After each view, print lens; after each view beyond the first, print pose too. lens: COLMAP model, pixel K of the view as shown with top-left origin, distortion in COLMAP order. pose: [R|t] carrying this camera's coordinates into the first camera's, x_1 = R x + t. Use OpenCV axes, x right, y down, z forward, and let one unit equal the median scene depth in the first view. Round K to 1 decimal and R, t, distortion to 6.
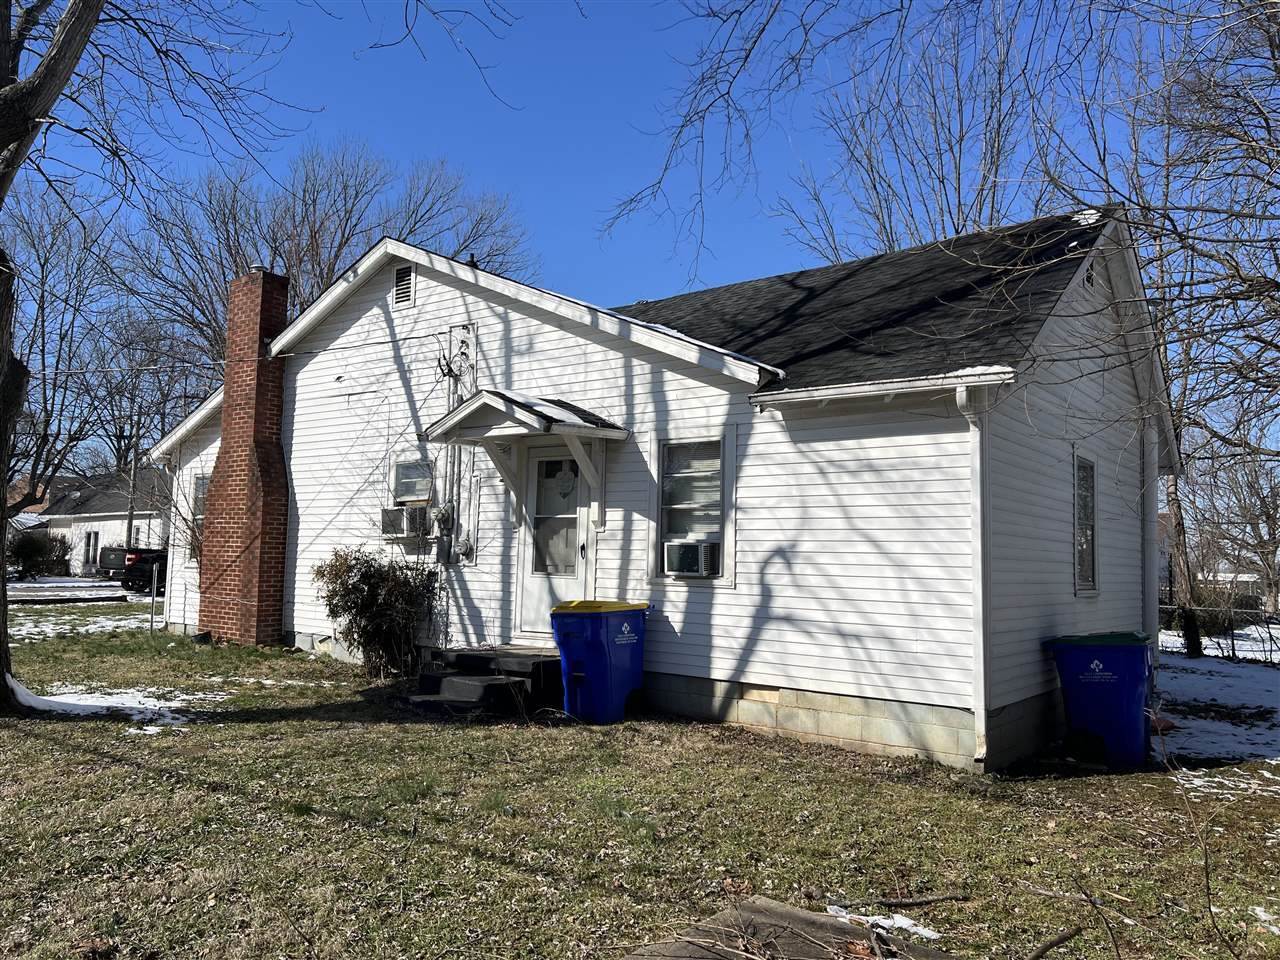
lens RADIAL K [[961.8, 0, 640.0], [0, 961.8, 480.0], [0, 0, 1]] dist [0.070464, -0.075133]
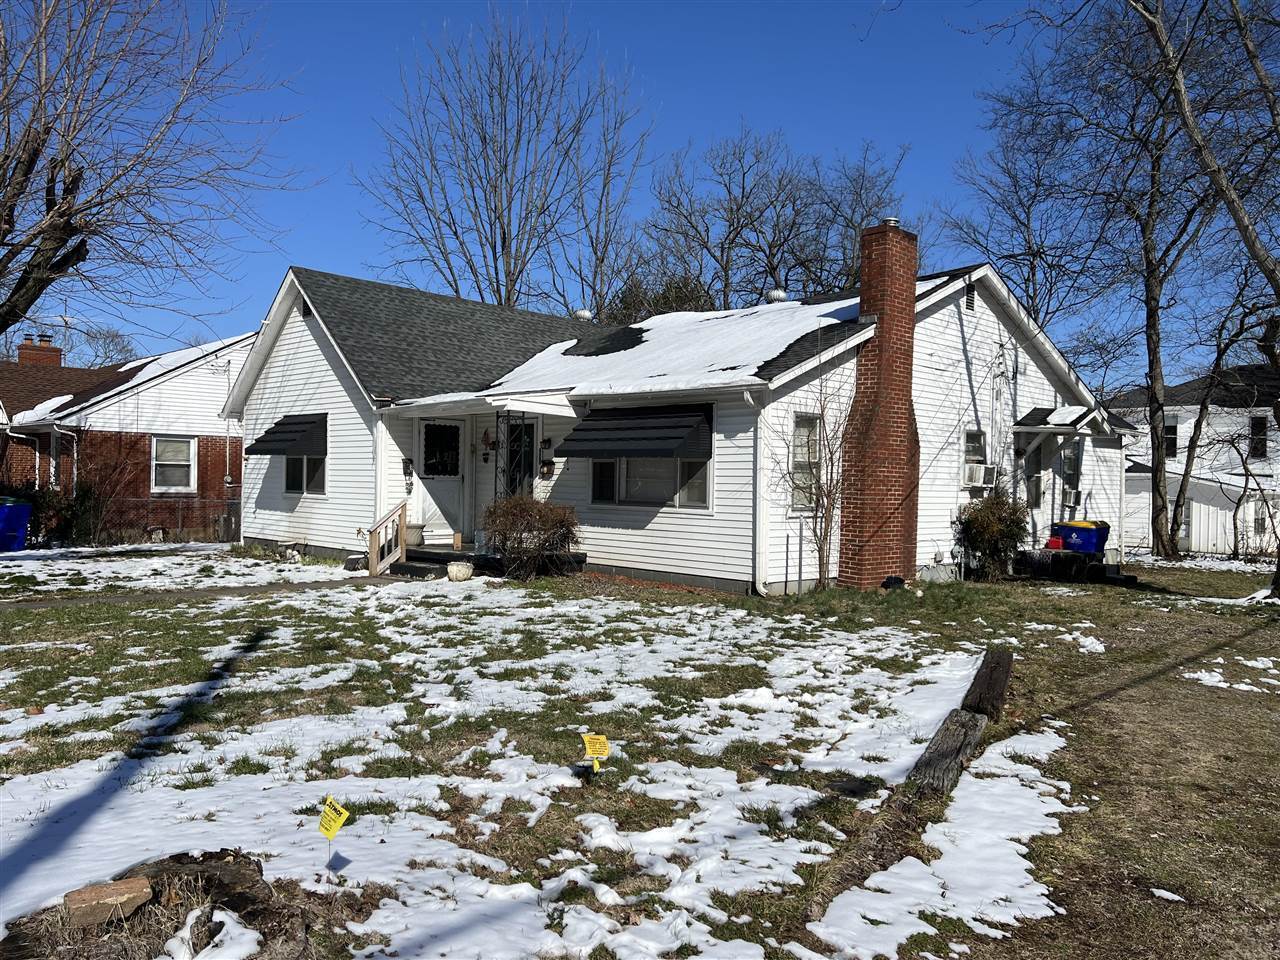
lens RADIAL K [[961.8, 0, 640.0], [0, 961.8, 480.0], [0, 0, 1]] dist [0.070464, -0.075133]
pose [[0.131789, -0.017383, 0.991125, -2.061392], [-0.095057, 0.995017, 0.030090, 0.066077], [-0.986710, -0.098179, 0.129480, 1.579218]]
